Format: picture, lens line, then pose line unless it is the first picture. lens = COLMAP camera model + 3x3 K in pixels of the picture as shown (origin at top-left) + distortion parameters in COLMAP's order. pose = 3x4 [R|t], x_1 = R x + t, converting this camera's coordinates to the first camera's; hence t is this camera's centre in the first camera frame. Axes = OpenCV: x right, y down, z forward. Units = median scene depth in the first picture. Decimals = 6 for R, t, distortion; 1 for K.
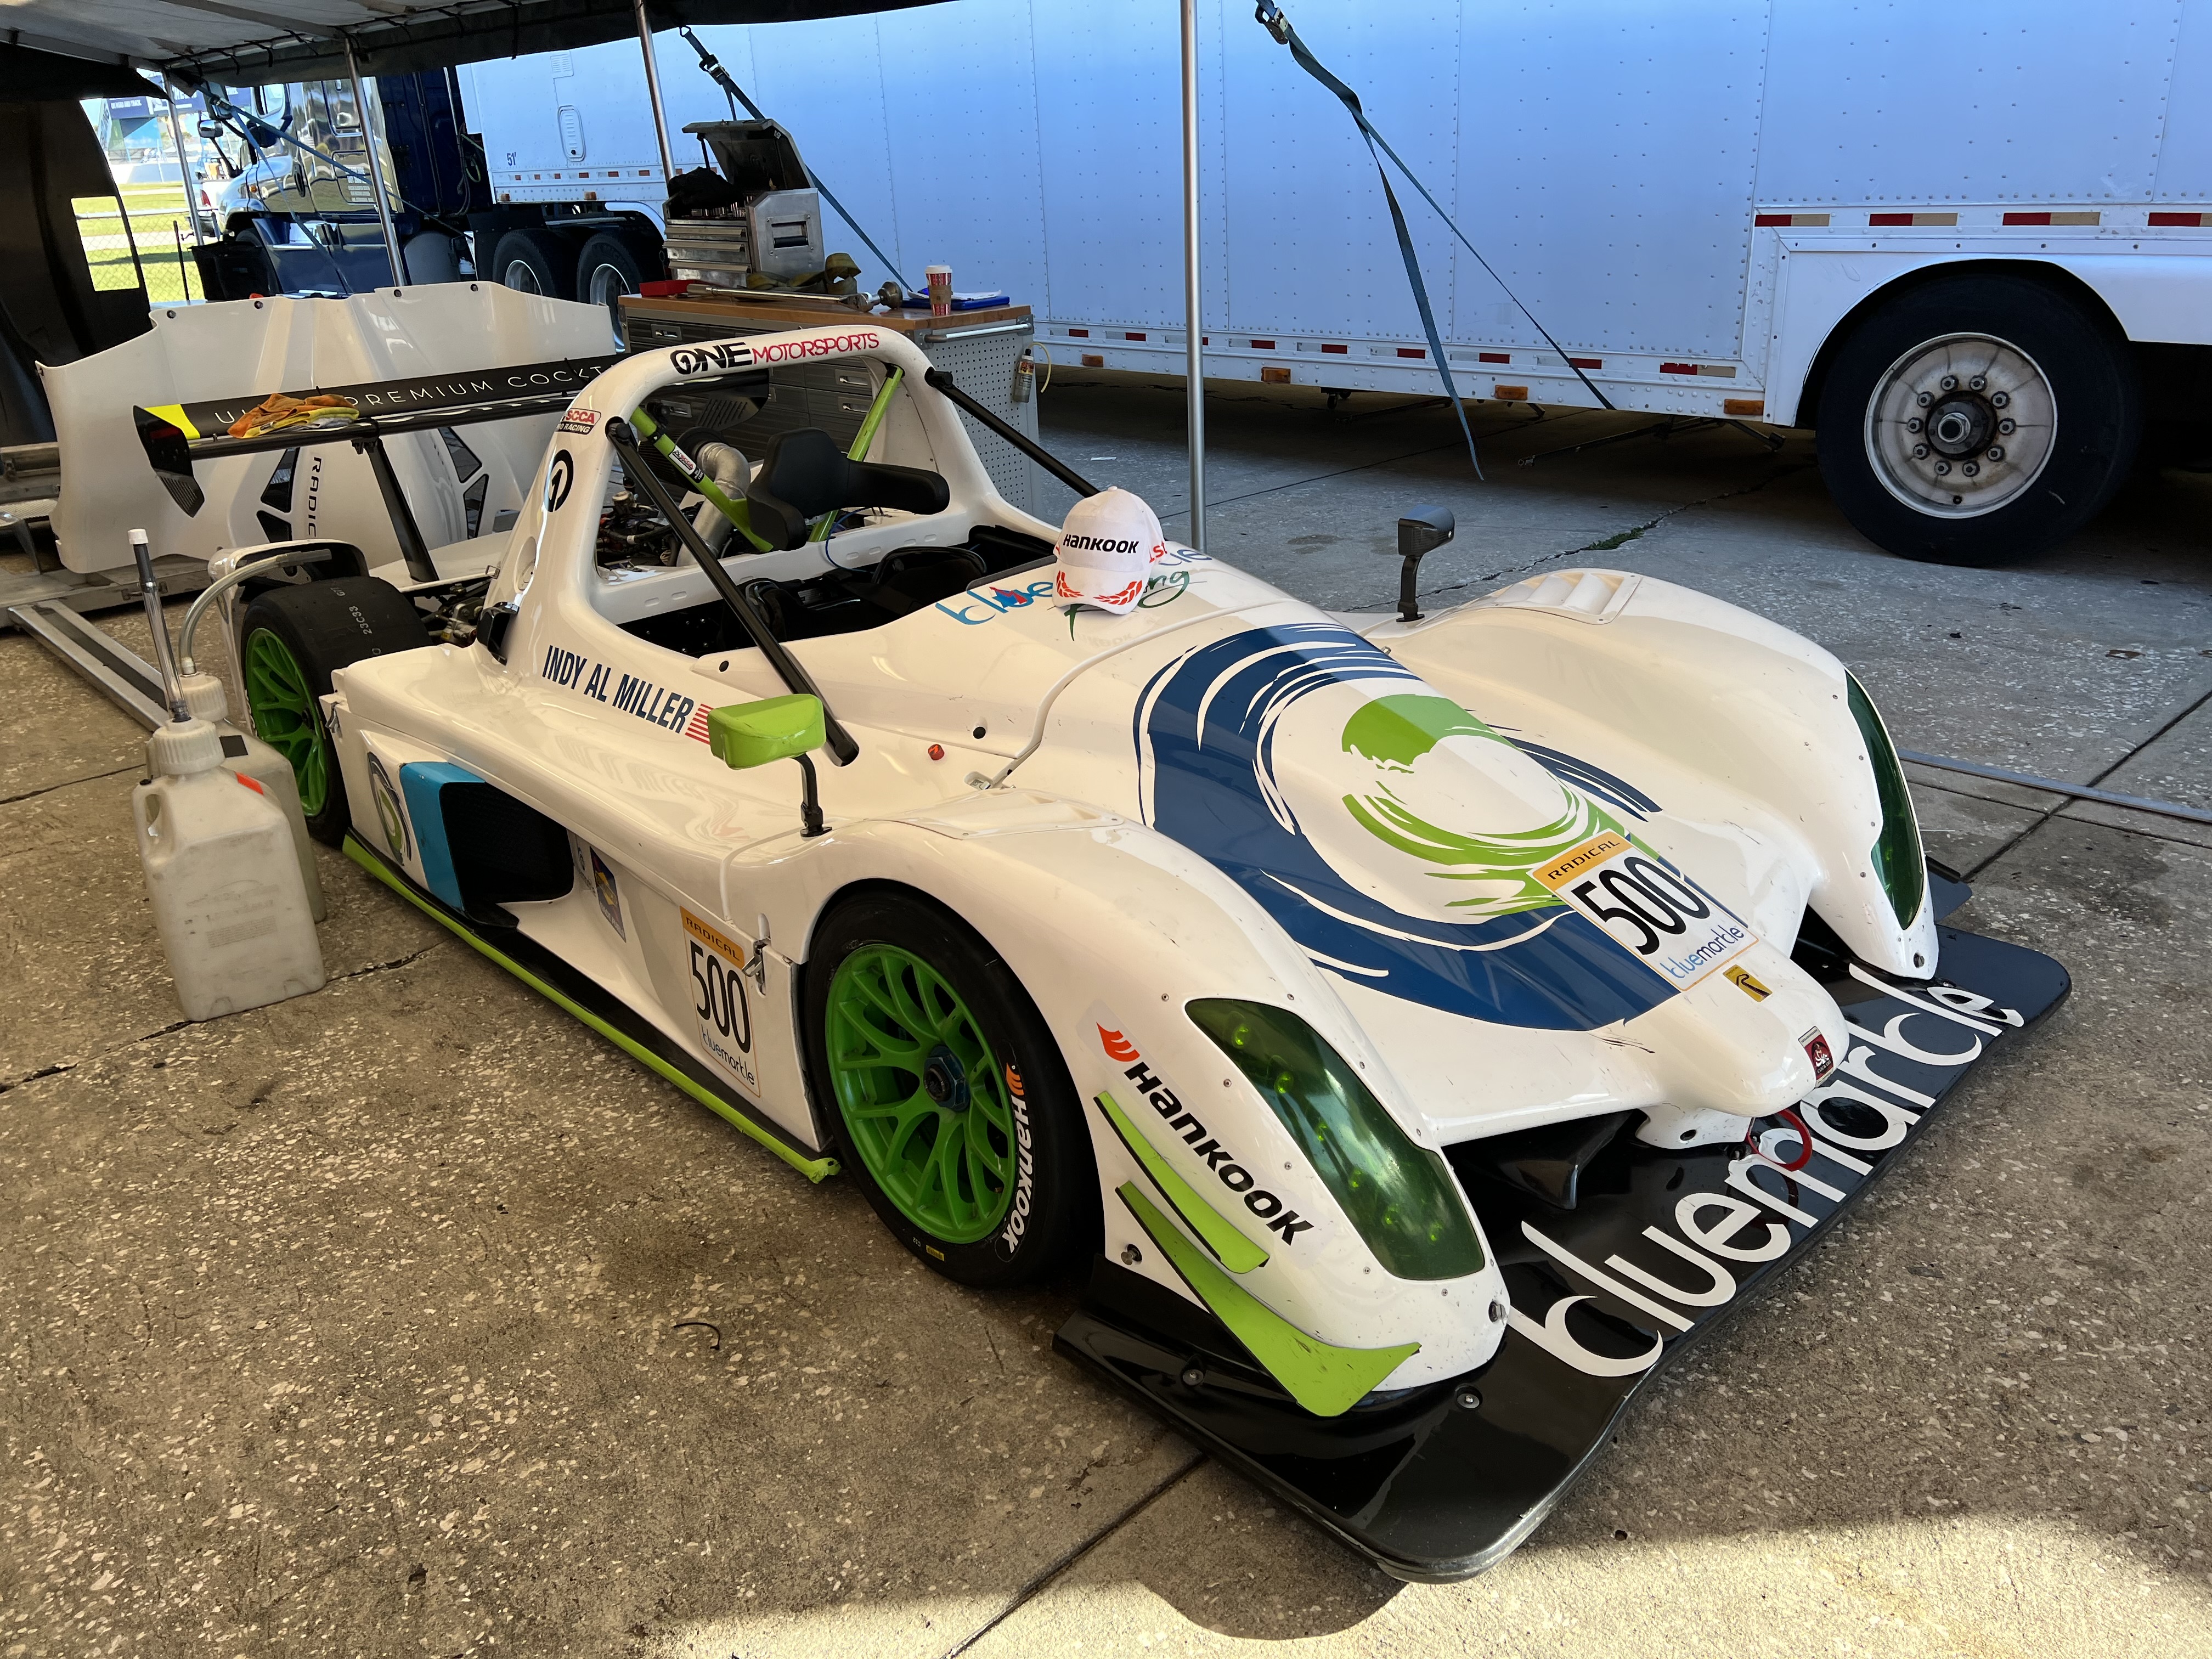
lens RADIAL K [[1667.0, 0, 1104.1], [0, 1667.0, 794.0], [0, 0, 1]] dist [0.072907, -0.089448]
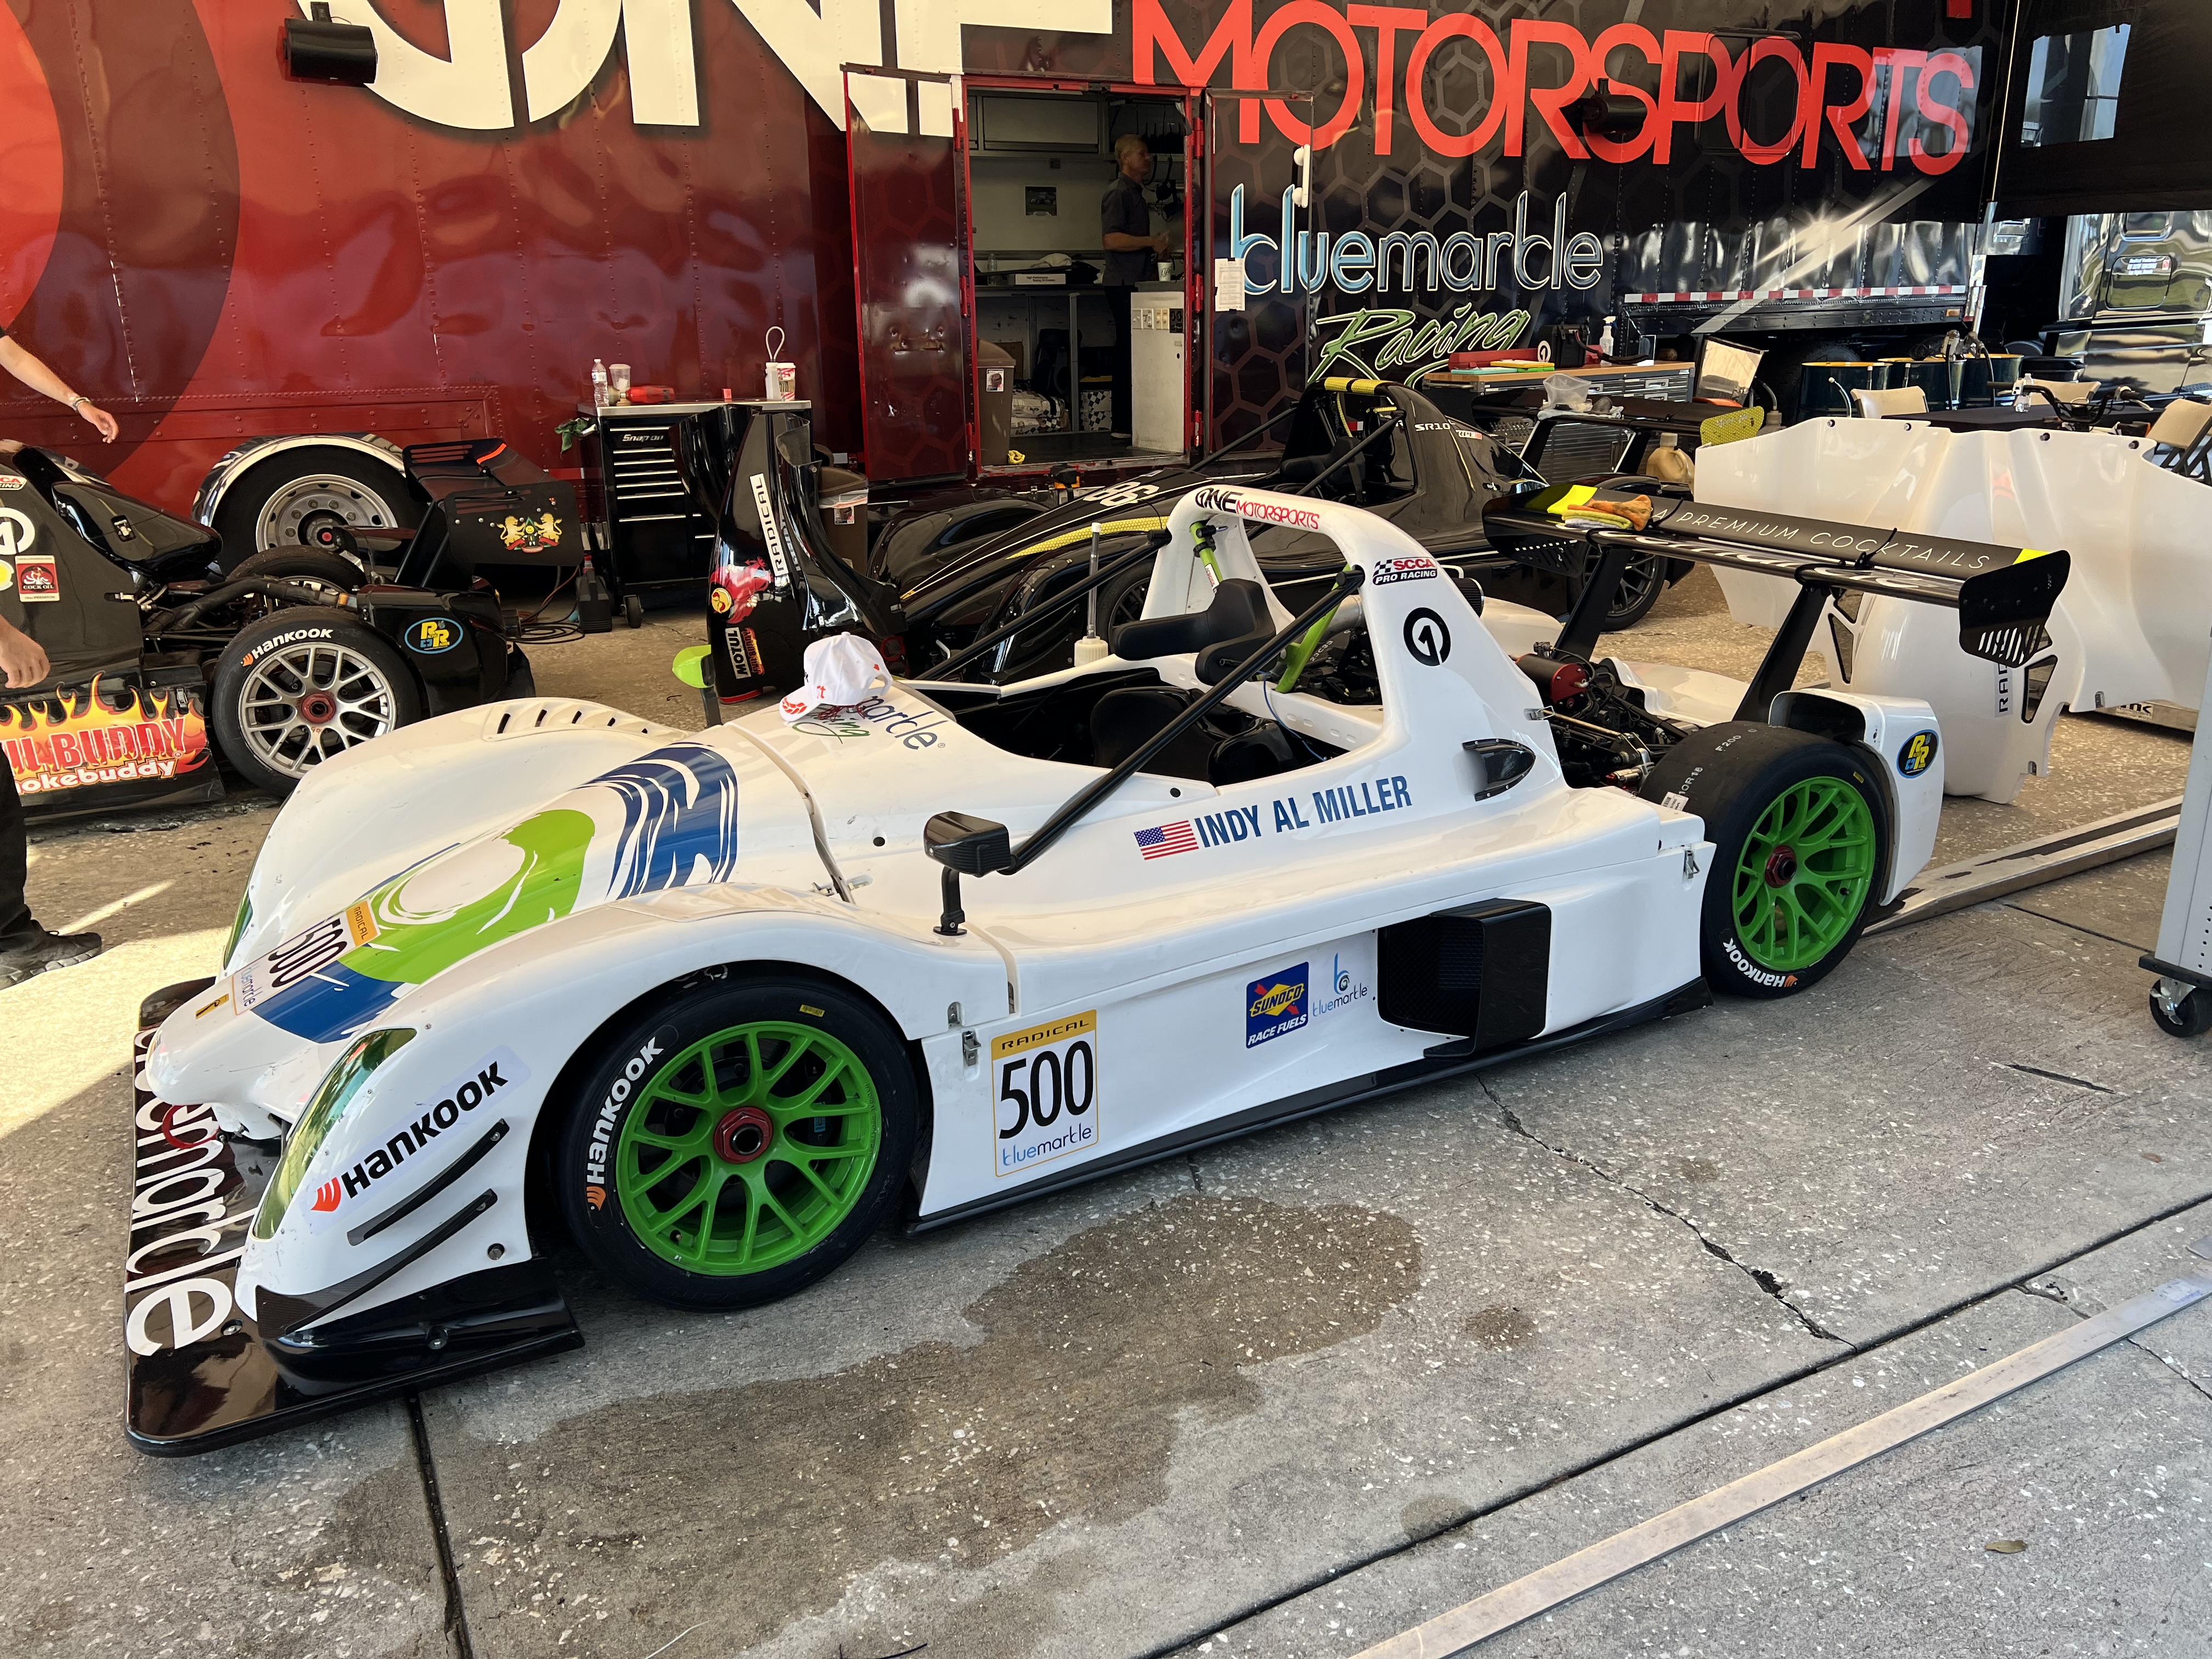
lens RADIAL K [[1667.0, 0, 1104.1], [0, 1667.0, 794.0], [0, 0, 1]] dist [0.072907, -0.089448]
pose [[-0.267365, 0.326140, -0.906724, 1.062991], [-0.316908, 0.858873, 0.402375, -0.622184], [0.909992, 0.394929, -0.126276, 1.375652]]
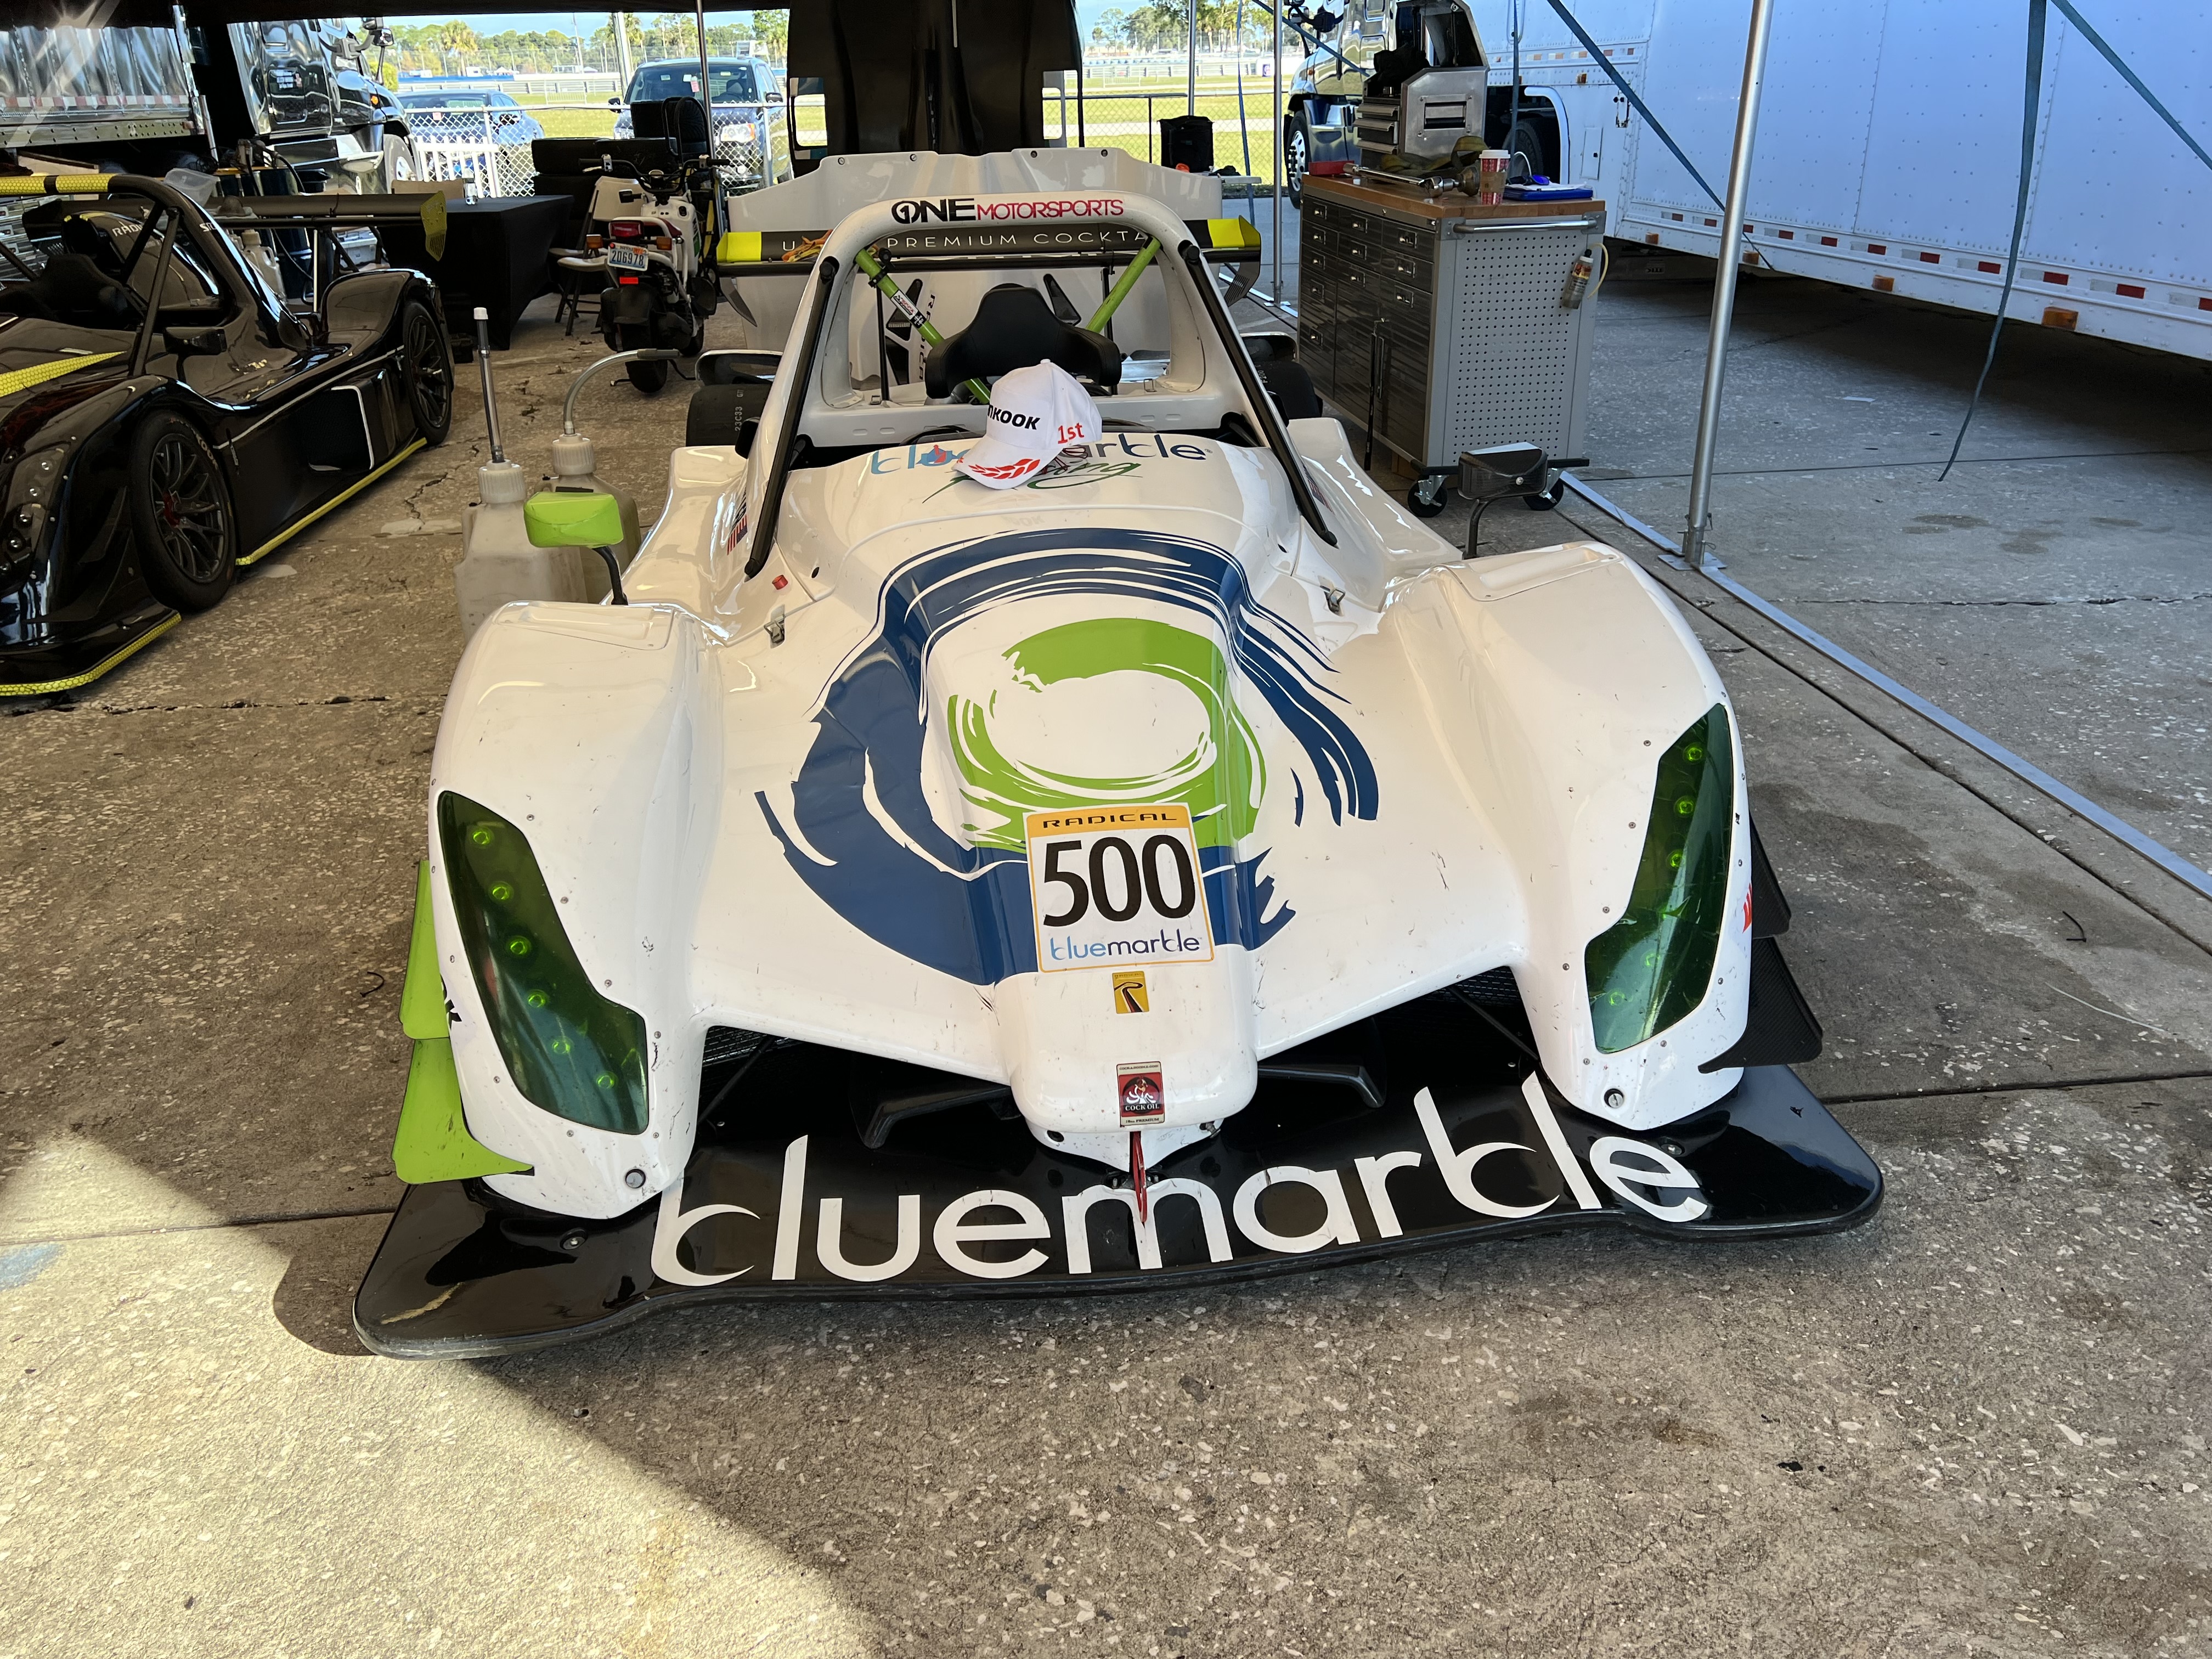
lens RADIAL K [[1667.2, 0, 1103.4], [0, 1667.2, 813.7], [0, 0, 1]] dist [0.061373, -0.068608]
pose [[0.787781, 0.267799, -0.554694, 0.651062], [-0.231664, 0.963238, 0.136028, -0.071044], [0.570731, 0.021342, 0.820860, 0.227020]]
